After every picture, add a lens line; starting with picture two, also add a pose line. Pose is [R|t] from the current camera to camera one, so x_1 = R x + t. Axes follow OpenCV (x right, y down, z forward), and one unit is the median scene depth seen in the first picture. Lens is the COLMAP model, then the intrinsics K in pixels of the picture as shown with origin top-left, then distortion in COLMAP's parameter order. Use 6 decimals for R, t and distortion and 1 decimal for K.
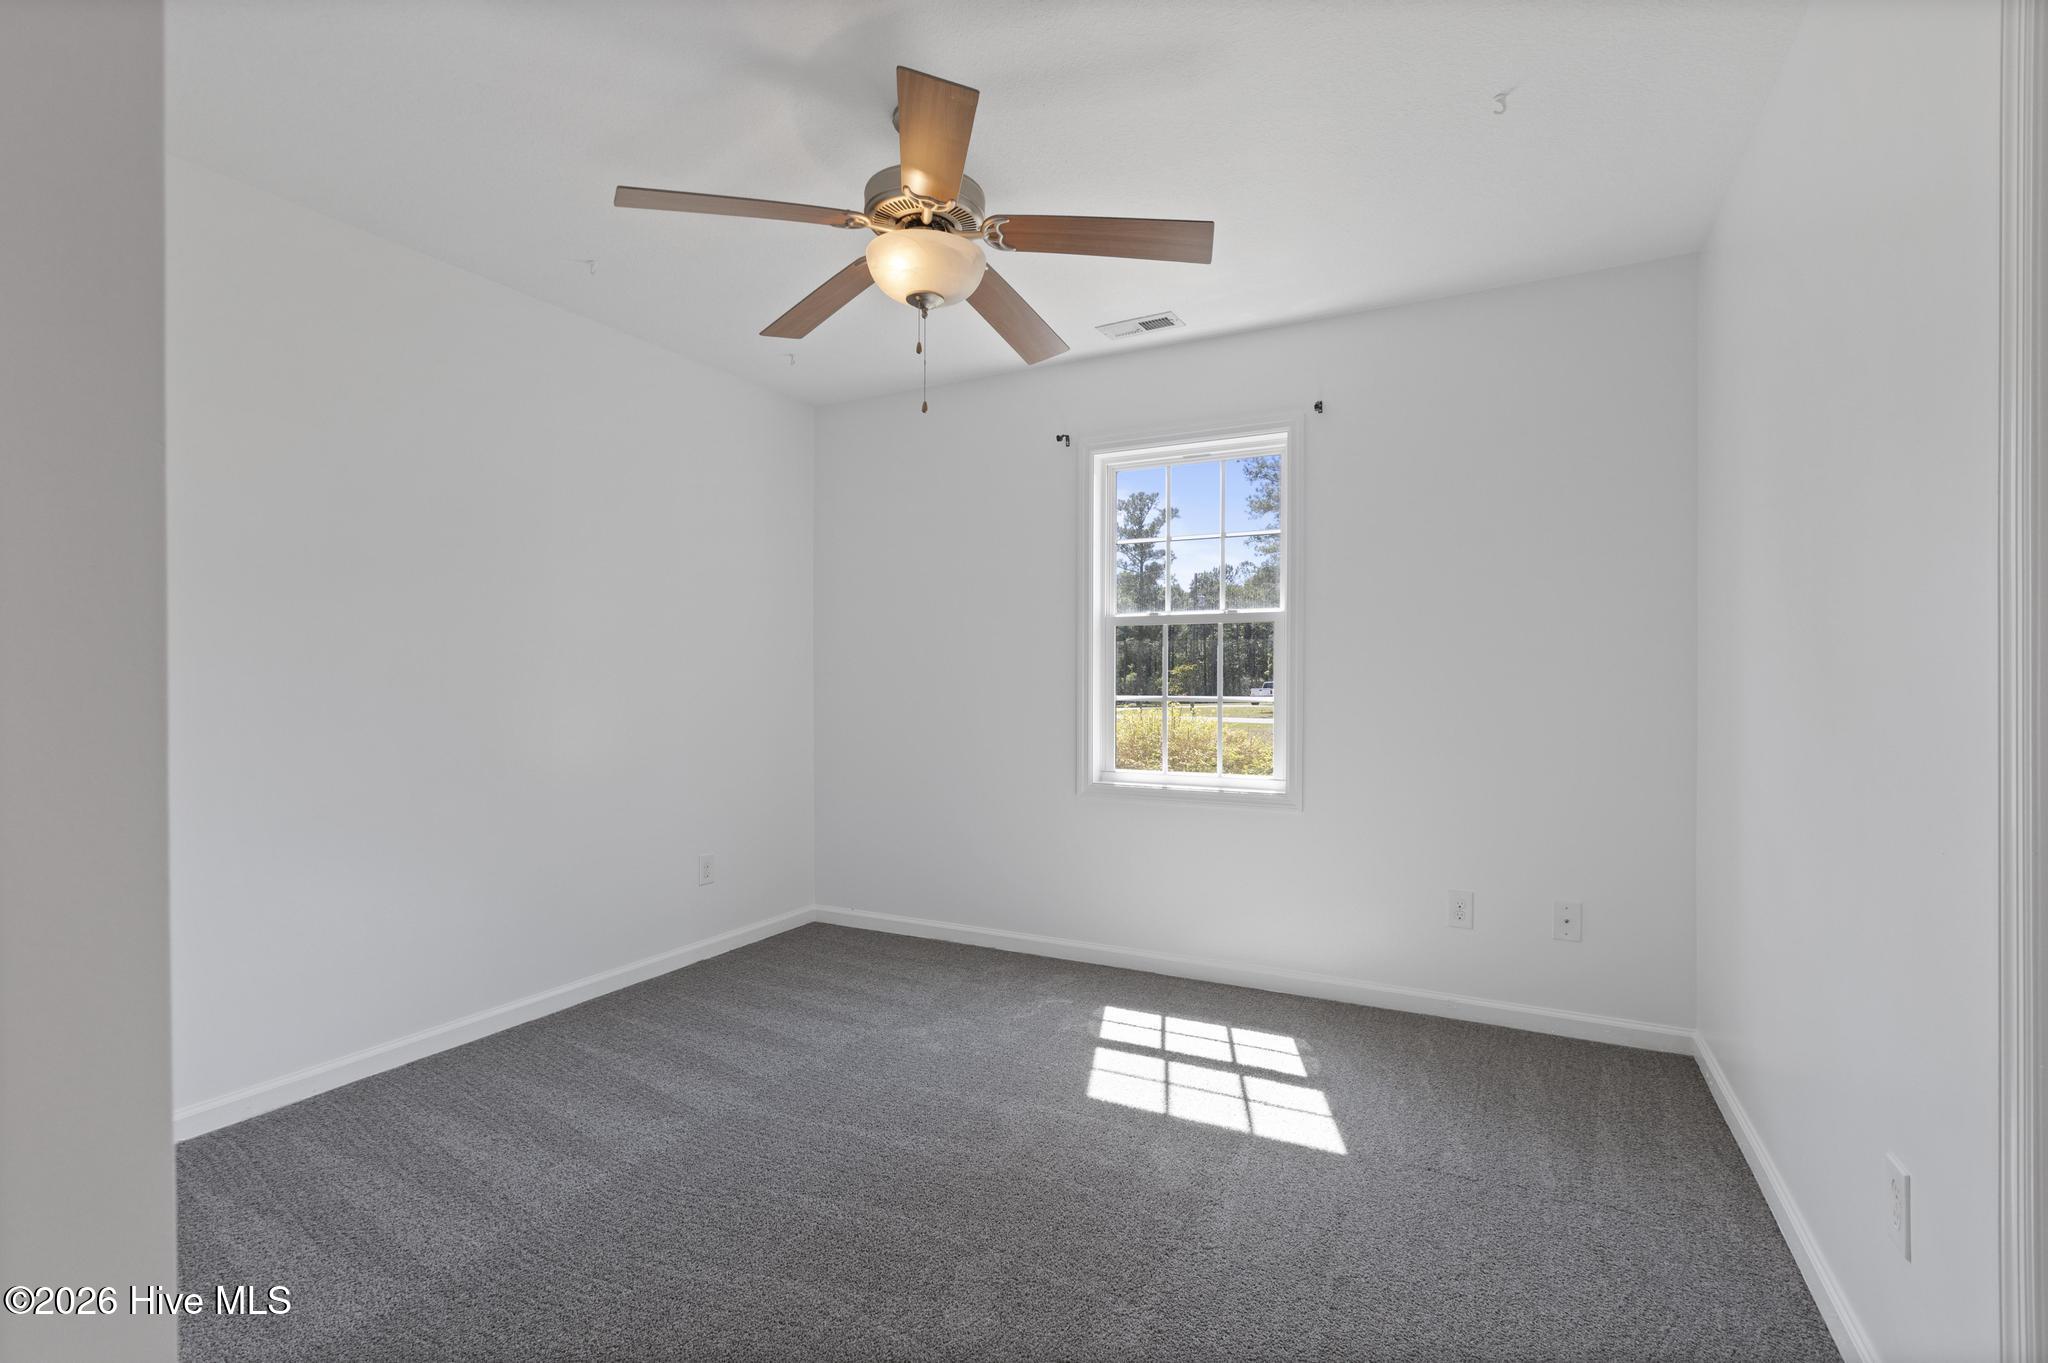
lens RADIAL K [[934.7, 0, 1035.1], [0, 934.7, 674.8], [0, 0, 1]] dist [-0.000897, 0.000259]
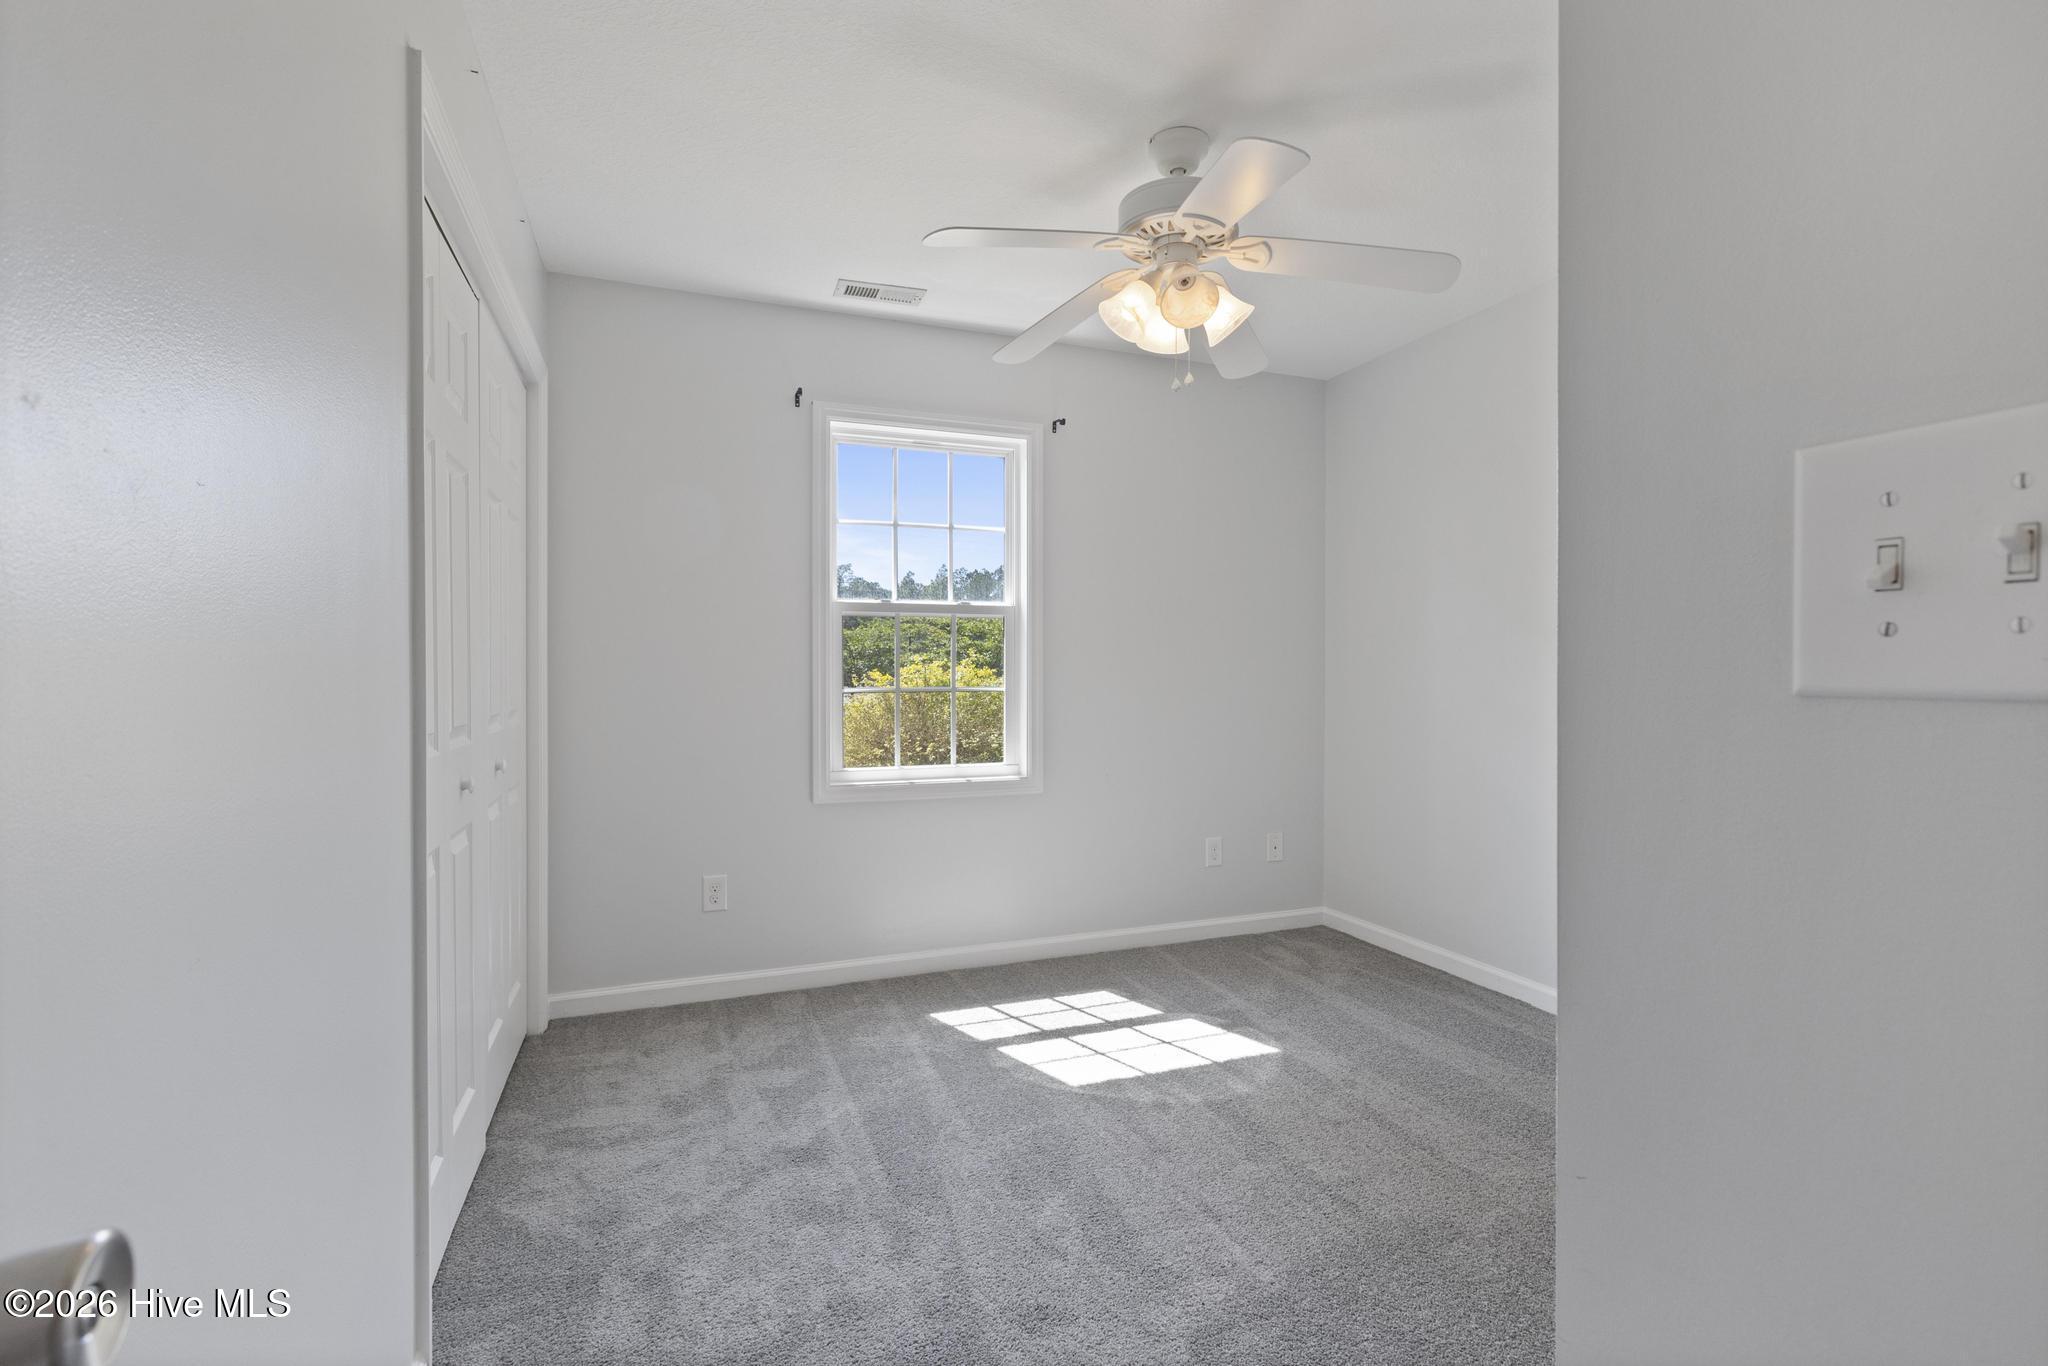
lens RADIAL K [[934.7, 0, 1036.4], [0, 934.7, 687.3], [0, 0, 1]] dist [-0.000897, 0.000259]
pose [[0.655172, -0.014377, 0.755343, -0.602991], [-0.000825, 0.999805, 0.019745, 0.002903], [-0.755479, -0.013559, 0.655032, 0.320474]]
